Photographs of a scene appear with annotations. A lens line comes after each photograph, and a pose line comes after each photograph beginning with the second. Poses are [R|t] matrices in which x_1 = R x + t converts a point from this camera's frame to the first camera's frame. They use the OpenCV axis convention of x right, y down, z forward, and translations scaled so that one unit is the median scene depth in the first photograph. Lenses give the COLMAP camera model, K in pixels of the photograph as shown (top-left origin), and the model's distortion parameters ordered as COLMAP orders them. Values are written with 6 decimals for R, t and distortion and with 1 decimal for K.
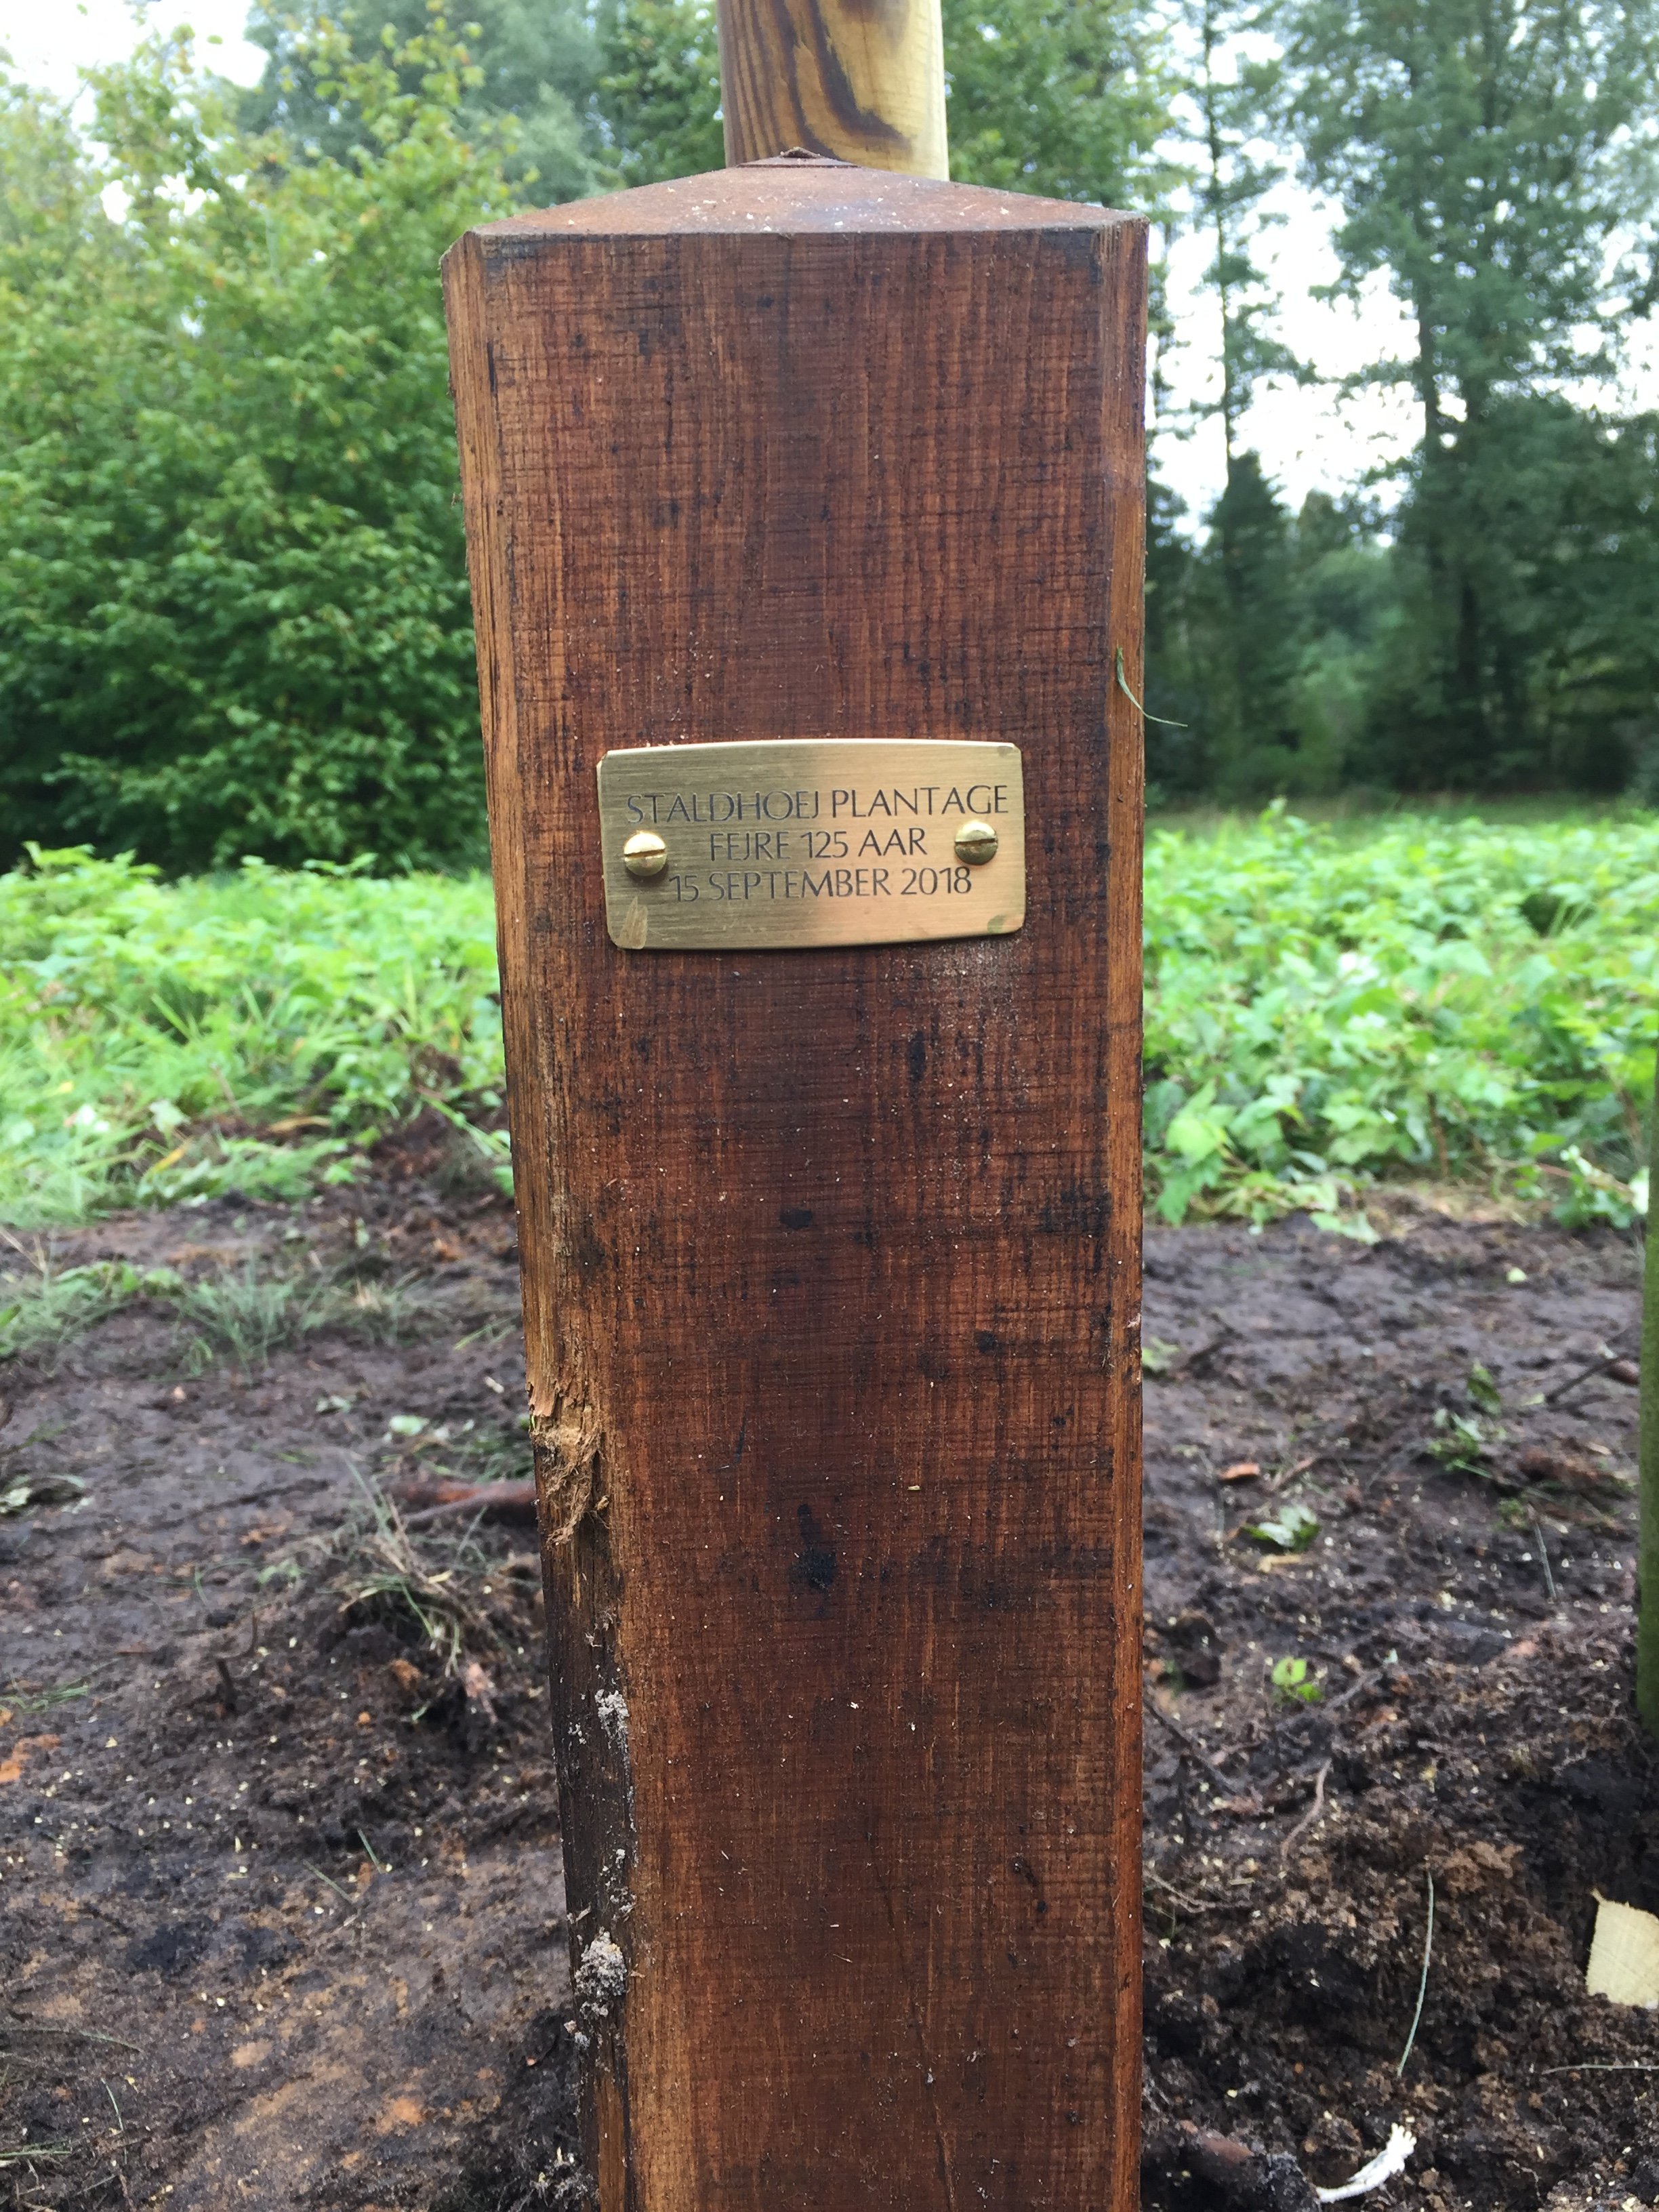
lens RADIAL K [[1943.3, 0, 863.7], [0, 1943.3, 1108.0], [0, 0, 1]] dist [0.069737, -0.101053]
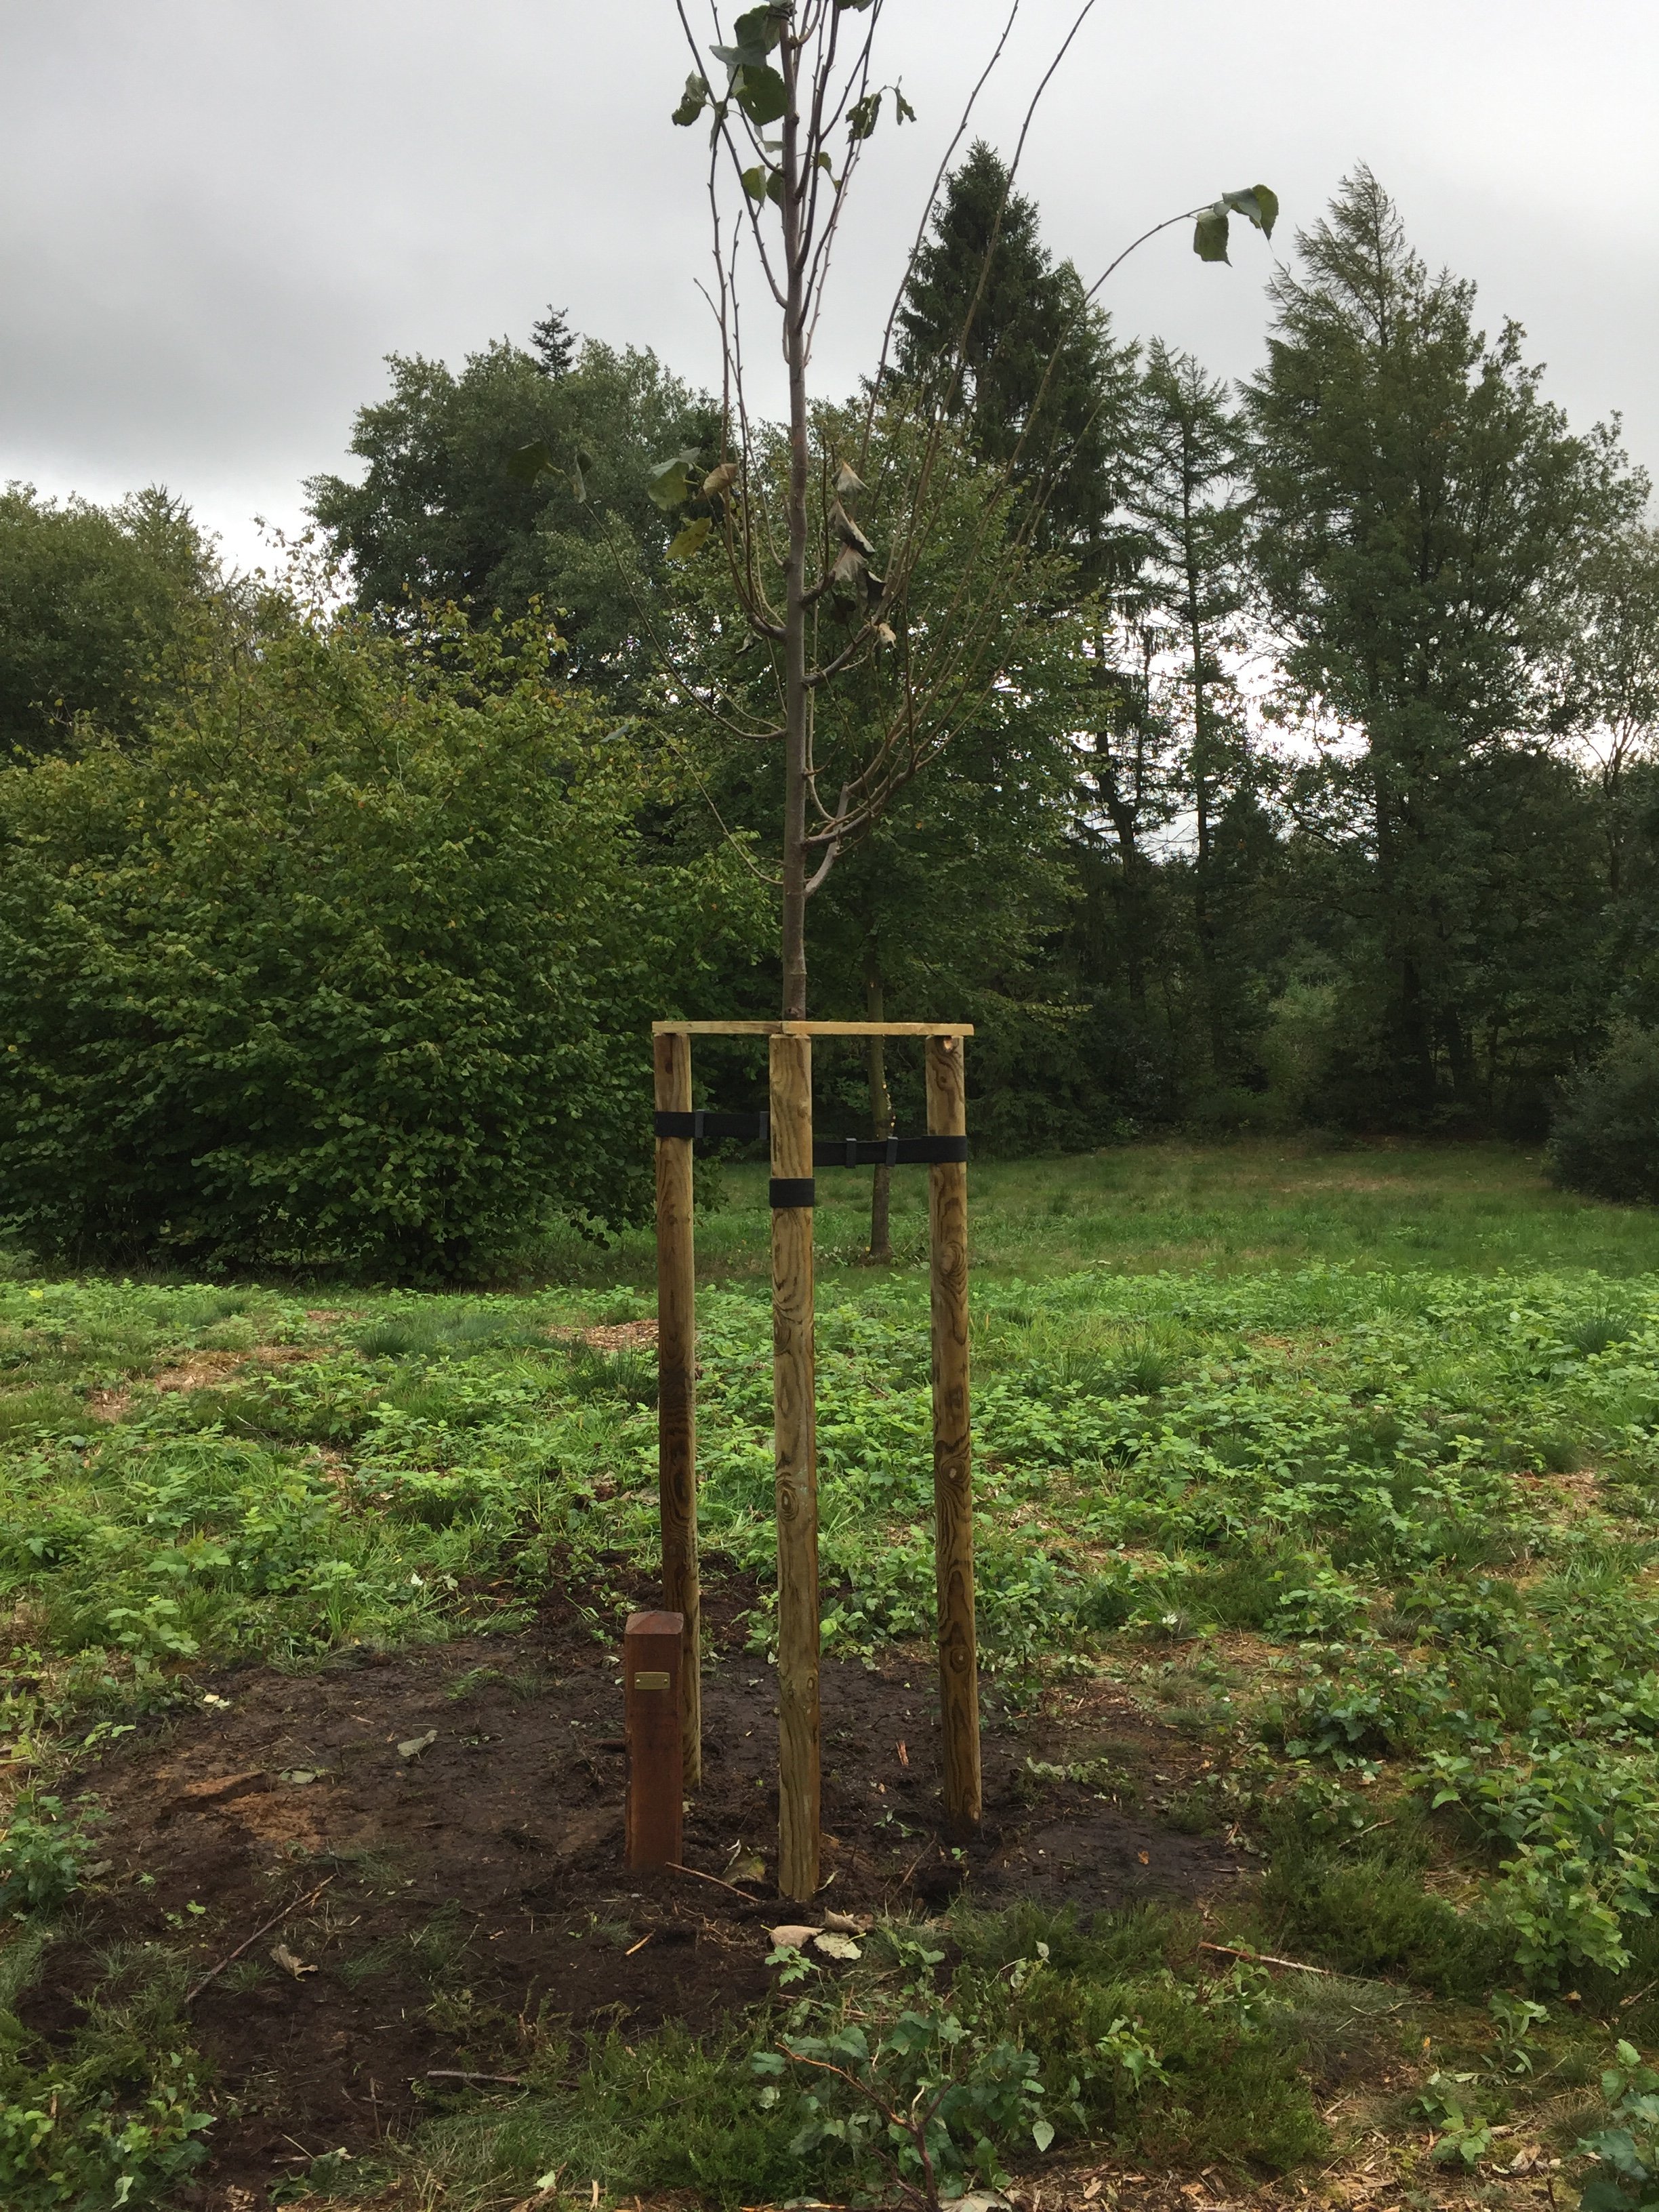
lens RADIAL K [[1943.3, 0, 863.7], [0, 1943.3, 1108.0], [0, 0, 1]] dist [0.069737, -0.101053]
pose [[0.999434, 0.031606, -0.011517, 0.028723], [-0.032879, 0.990176, -0.135909, -0.044875], [0.007108, 0.136211, 0.990654, -0.251198]]
